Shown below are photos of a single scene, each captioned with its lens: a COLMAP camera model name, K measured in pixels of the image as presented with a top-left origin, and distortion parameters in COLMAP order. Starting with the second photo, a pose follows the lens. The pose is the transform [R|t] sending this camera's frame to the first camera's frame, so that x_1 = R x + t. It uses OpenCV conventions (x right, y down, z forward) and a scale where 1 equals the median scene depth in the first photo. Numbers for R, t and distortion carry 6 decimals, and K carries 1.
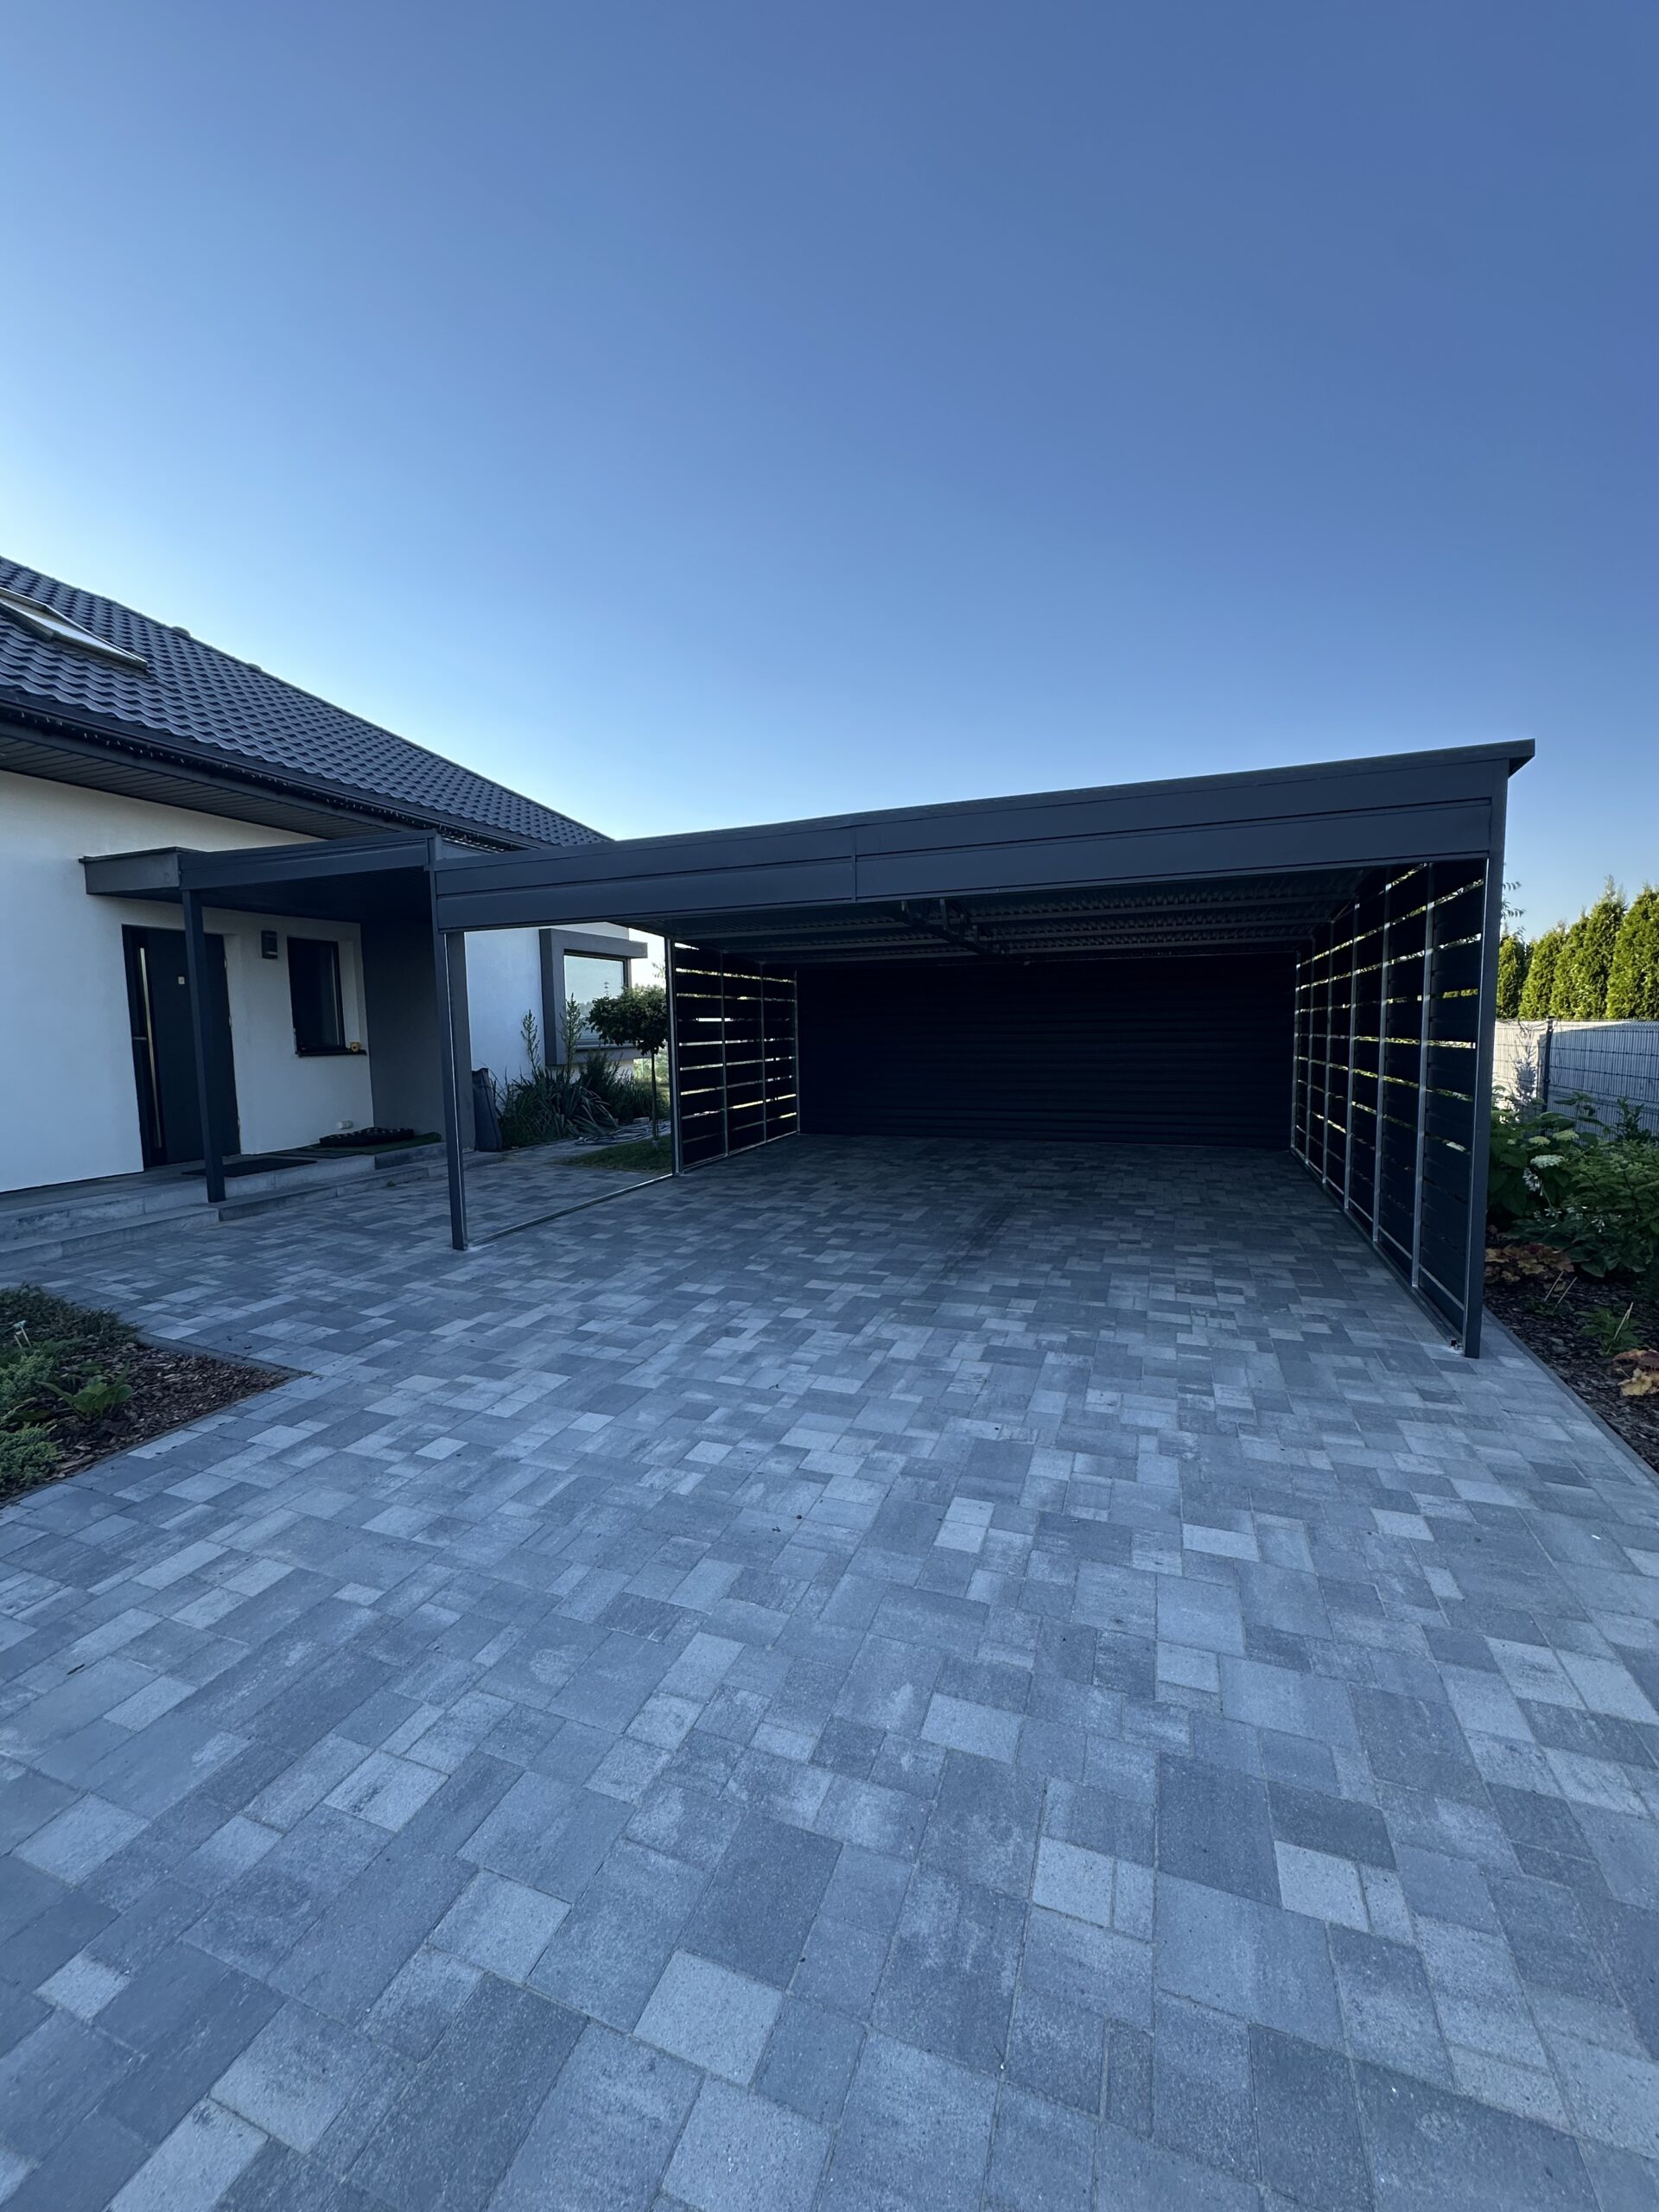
lens RADIAL K [[884.6, 0, 829.5], [0, 884.6, 1106.0], [0, 0, 1]] dist [-0.000397, -0.000445]
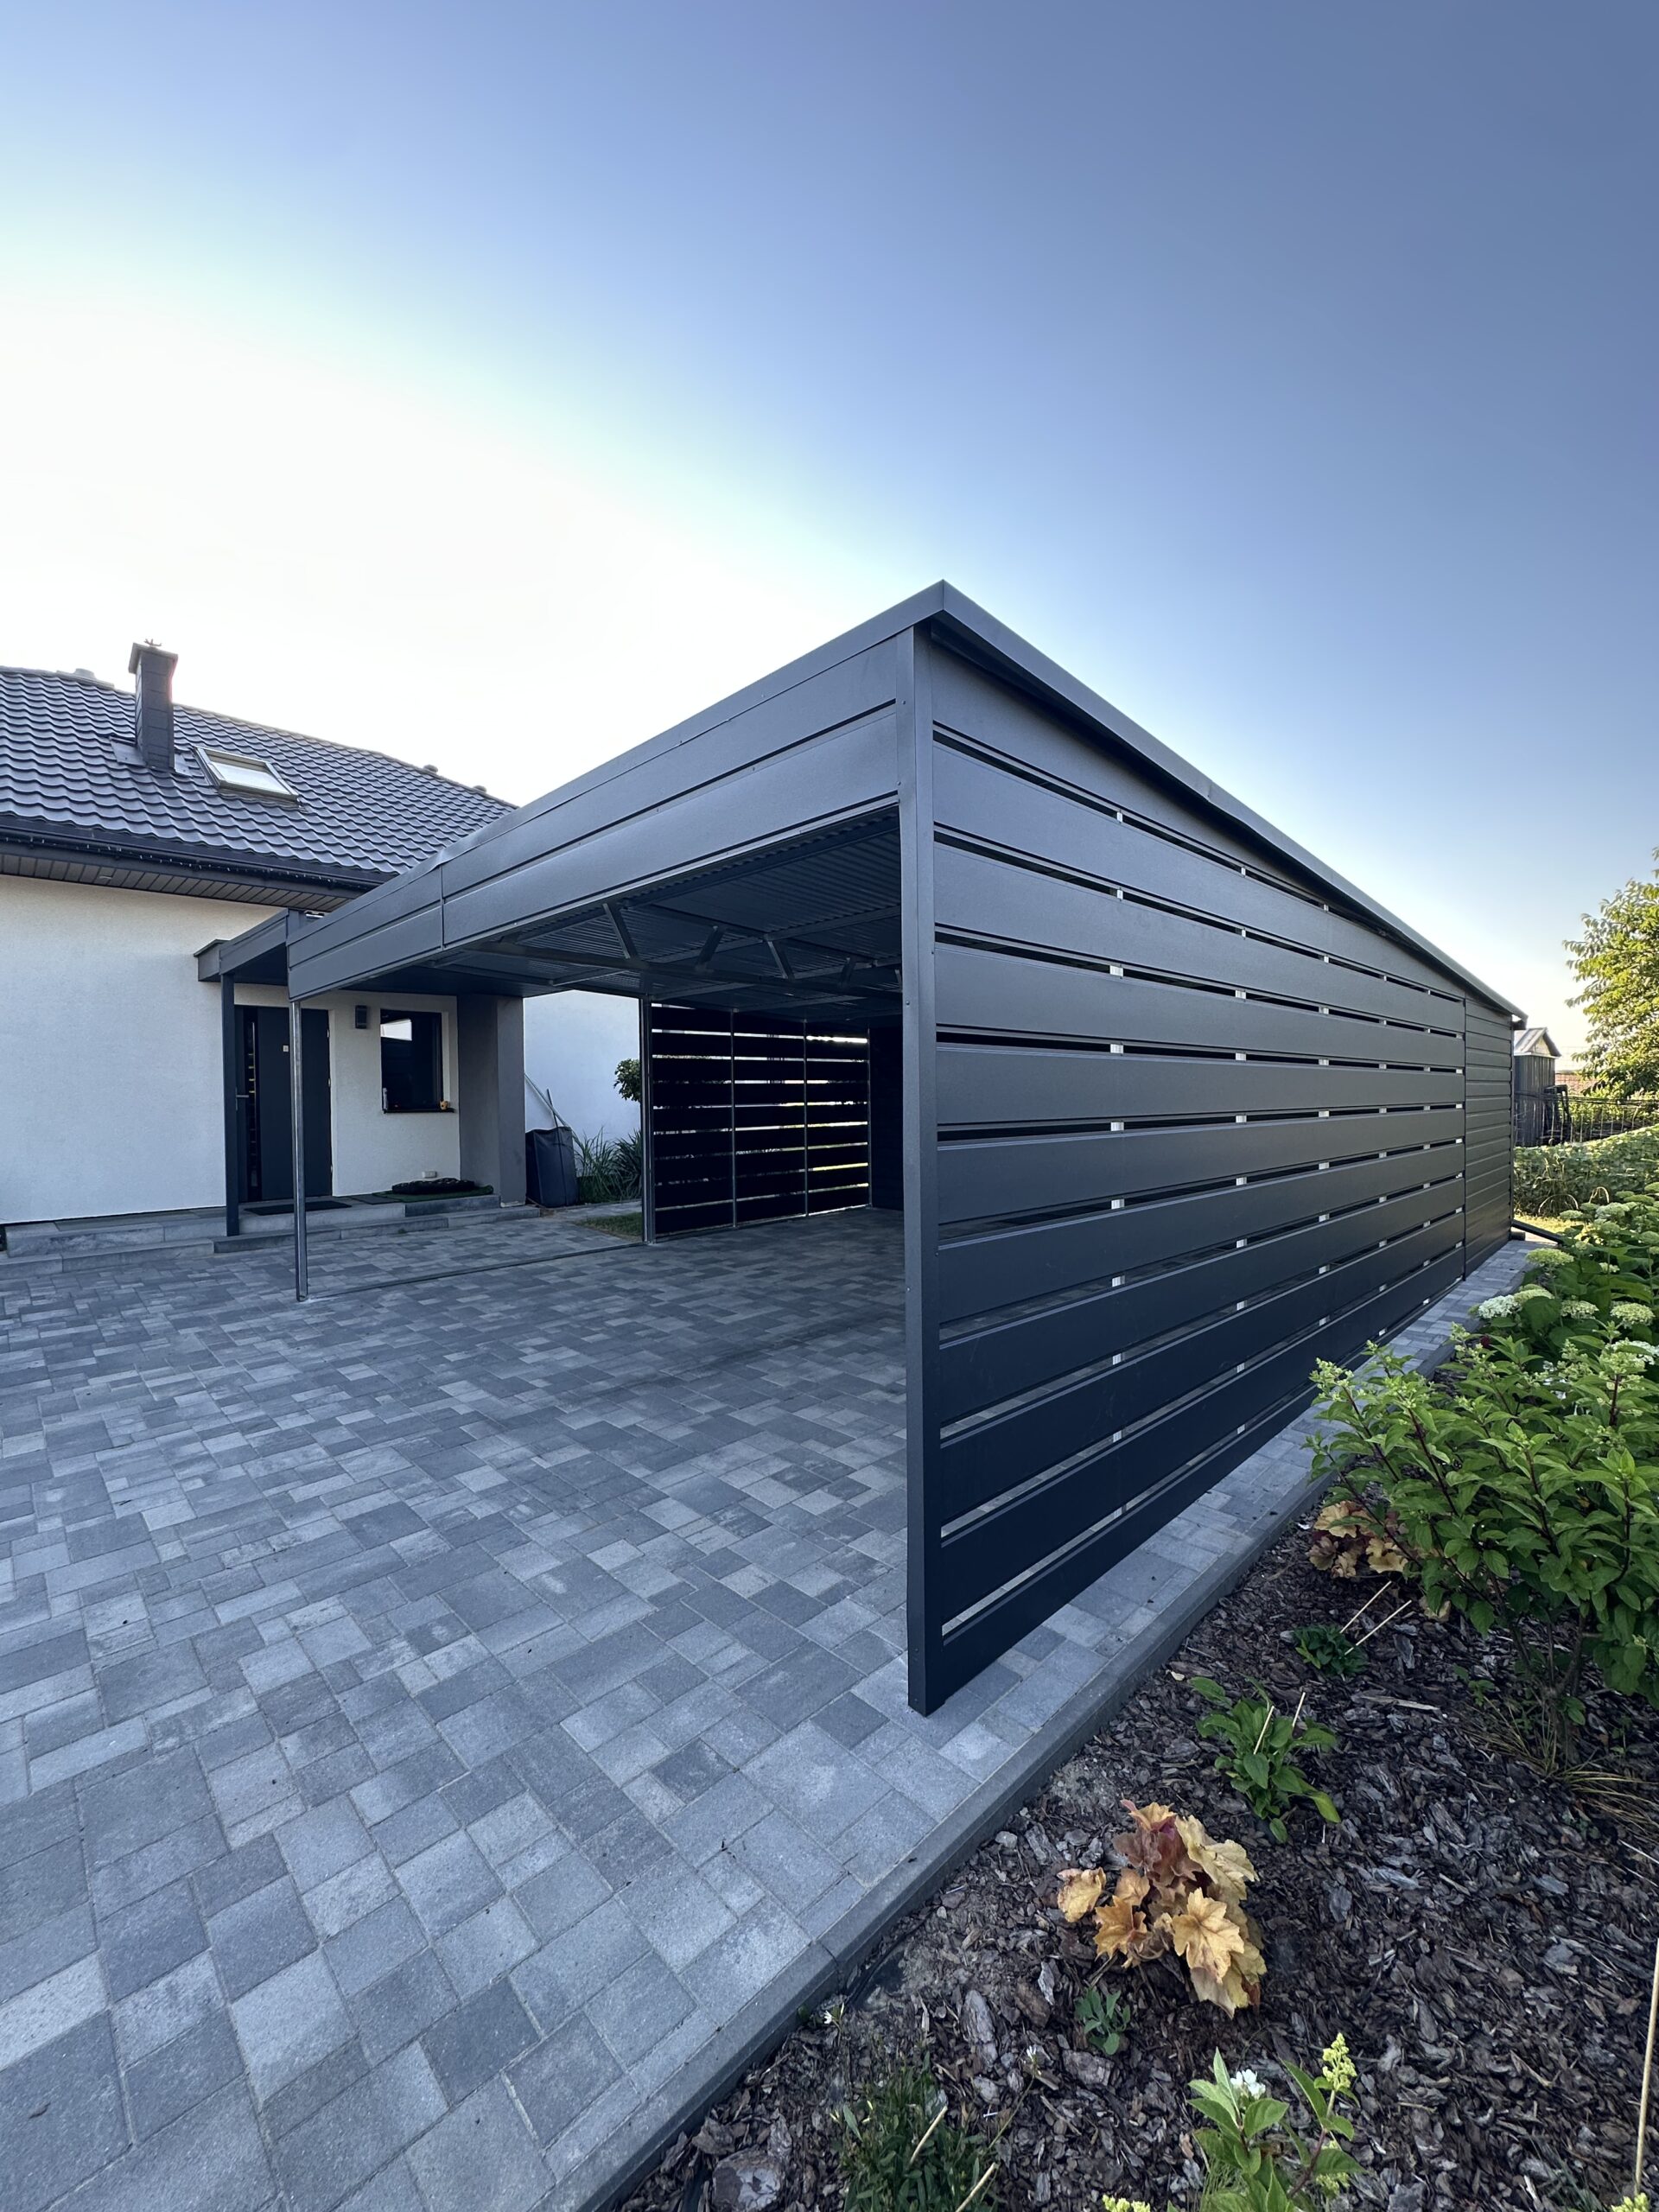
lens RADIAL K [[884.6, 0, 829.5], [0, 884.6, 1106.0], [0, 0, 1]] dist [-0.000397, -0.000445]
pose [[0.904364, 0.014224, -0.426524, 0.616746], [-0.043622, 0.997290, -0.059236, -0.033745], [0.424526, 0.072177, 0.902534, 0.317553]]
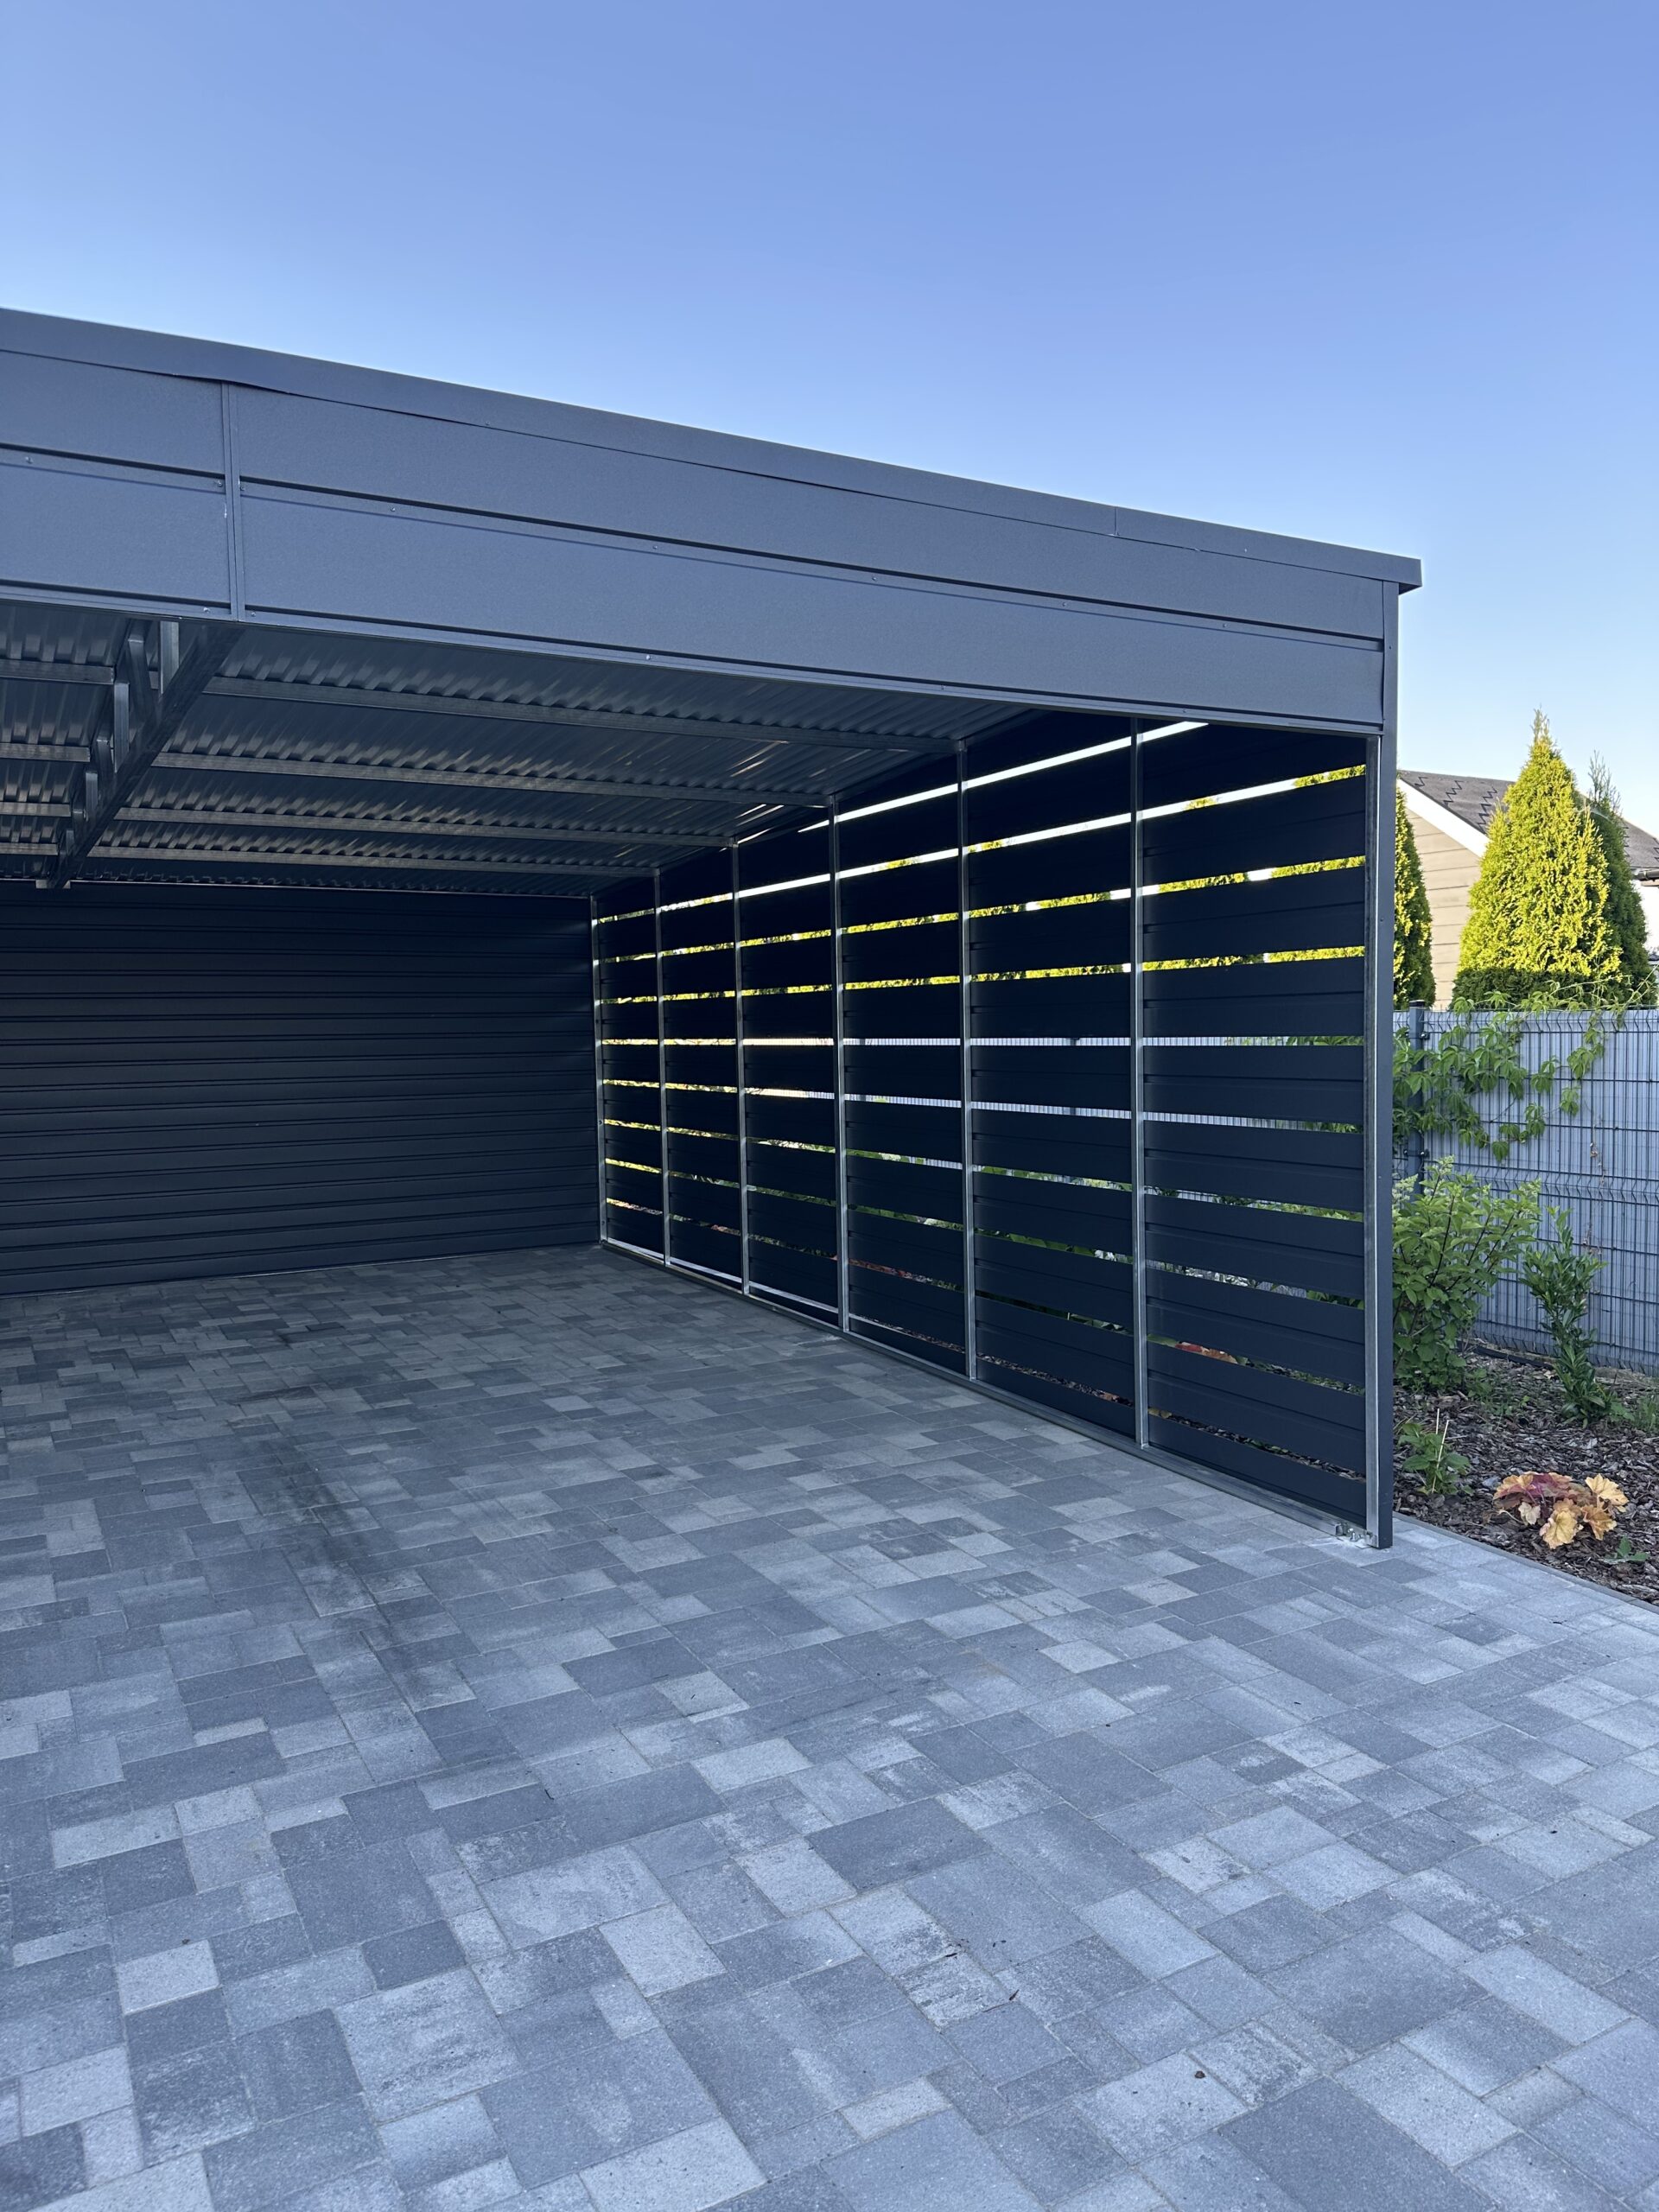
lens RADIAL K [[1554.4, 0, 829.5], [0, 1554.4, 1106.0], [0, 0, 1]] dist [0.075181, -0.116580]
pose [[0.642225, -0.040615, 0.765439, -0.232014], [0.076615, 0.996996, -0.011381, -0.025020], [-0.762678, 0.065954, 0.643407, 0.392323]]
